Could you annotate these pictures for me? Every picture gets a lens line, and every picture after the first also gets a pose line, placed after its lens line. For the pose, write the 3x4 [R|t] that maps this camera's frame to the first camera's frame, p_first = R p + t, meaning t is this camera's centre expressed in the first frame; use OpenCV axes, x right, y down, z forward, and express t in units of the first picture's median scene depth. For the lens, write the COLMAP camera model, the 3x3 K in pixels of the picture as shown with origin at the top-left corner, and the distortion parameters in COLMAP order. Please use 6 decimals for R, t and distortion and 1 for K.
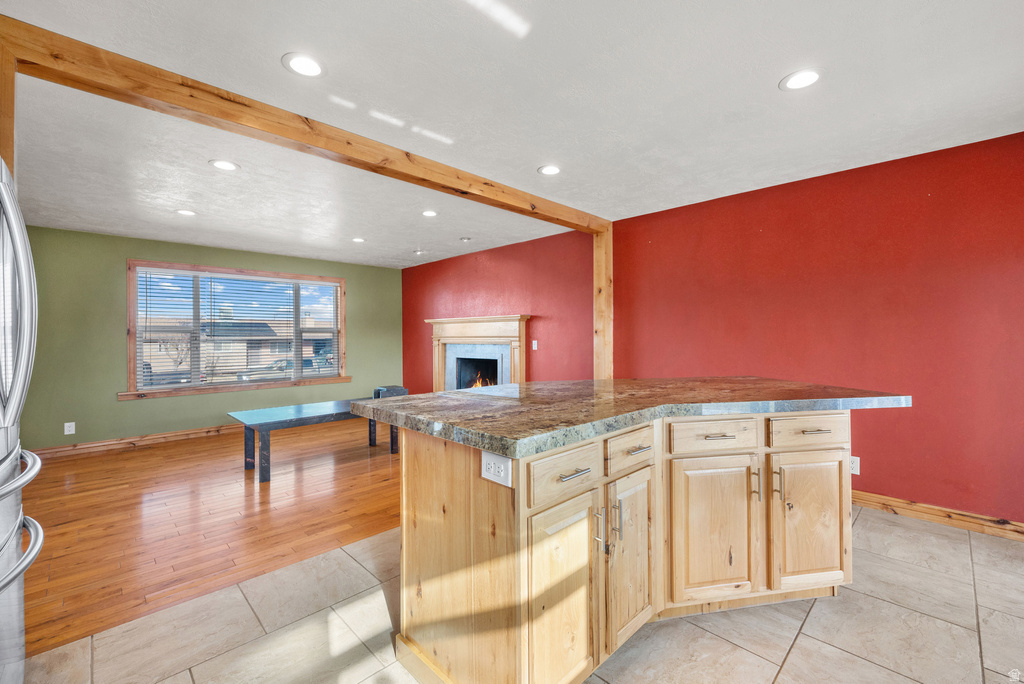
lens RADIAL K [[429.9, 0, 515.3], [0, 429.9, 336.7], [0, 0, 1]] dist [-0.000796, -0.000056]
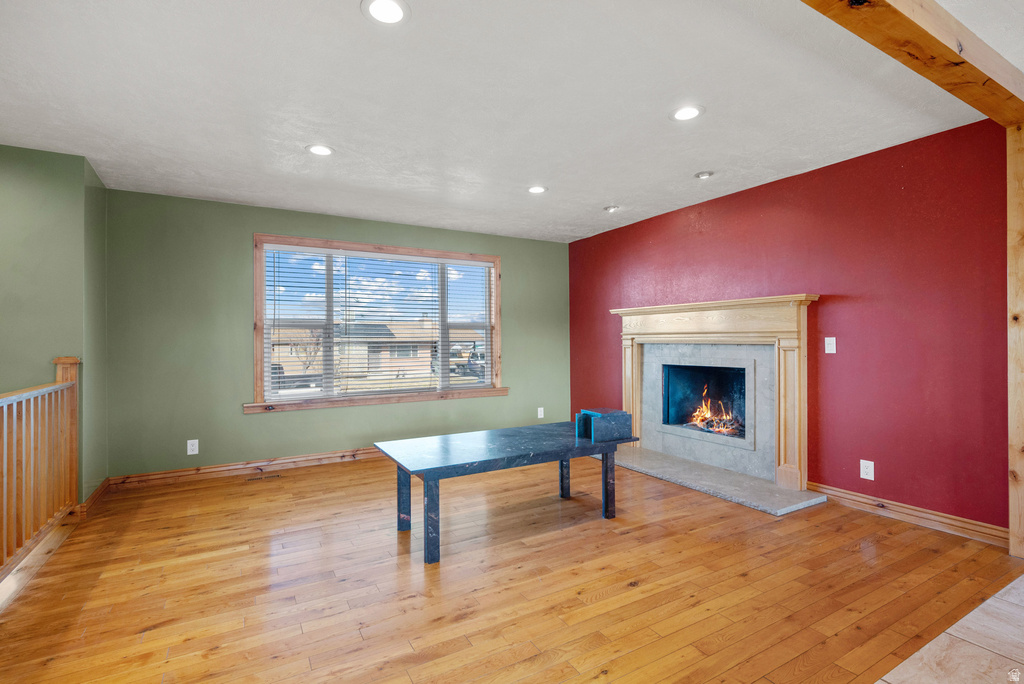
lens RADIAL K [[477.7, 0, 512.6], [0, 477.7, 343.1], [0, 0, 1]] dist [0.002035, 0.000228]
pose [[0.966929, 0.002106, -0.255036, -0.207524], [-0.000766, 0.999985, 0.005353, 0.013454], [0.255044, -0.004980, 0.966917, 0.256613]]
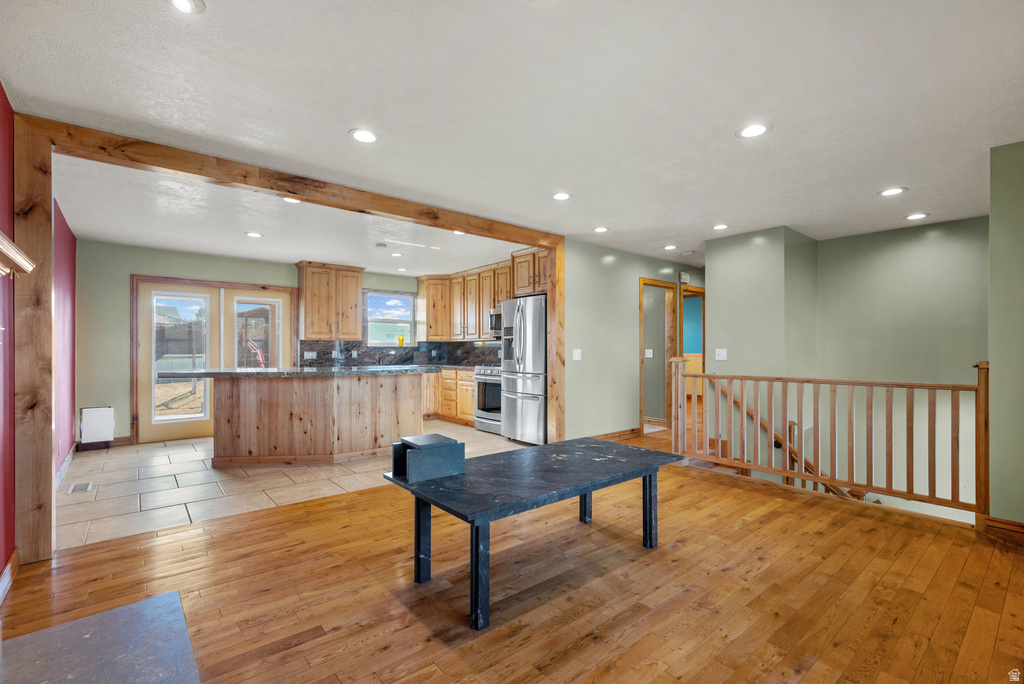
lens RADIAL K [[456.9, 0, 516.5], [0, 456.9, 346.4], [0, 0, 1]] dist [0.000756, -0.000086]
pose [[-0.996686, 0.006910, 0.081049, -0.368977], [0.006509, 0.999965, -0.005200, 0.014855], [-0.081082, -0.004655, -0.996697, 1.290674]]
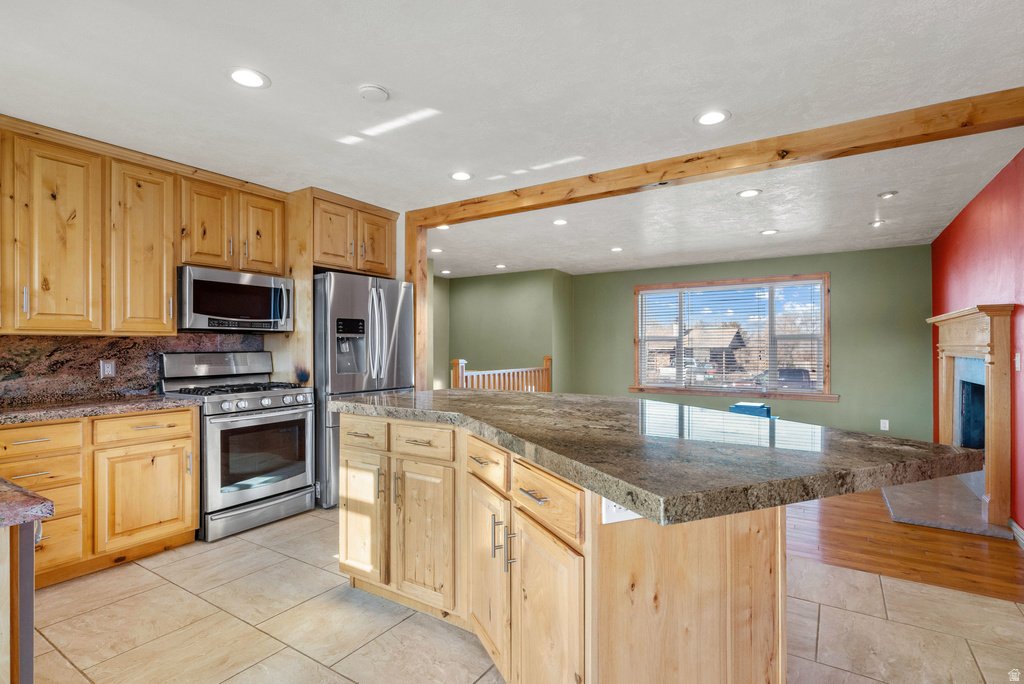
lens RADIAL K [[497.8, 0, 515.1], [0, 497.8, 346.8], [0, 0, 1]] dist [-0.001248, -0.000436]
pose [[0.212991, 0.004252, -0.977045, 0.492804], [-0.000851, 0.999991, 0.004167, 0.000257], [0.977054, -0.000056, 0.212992, 0.291139]]
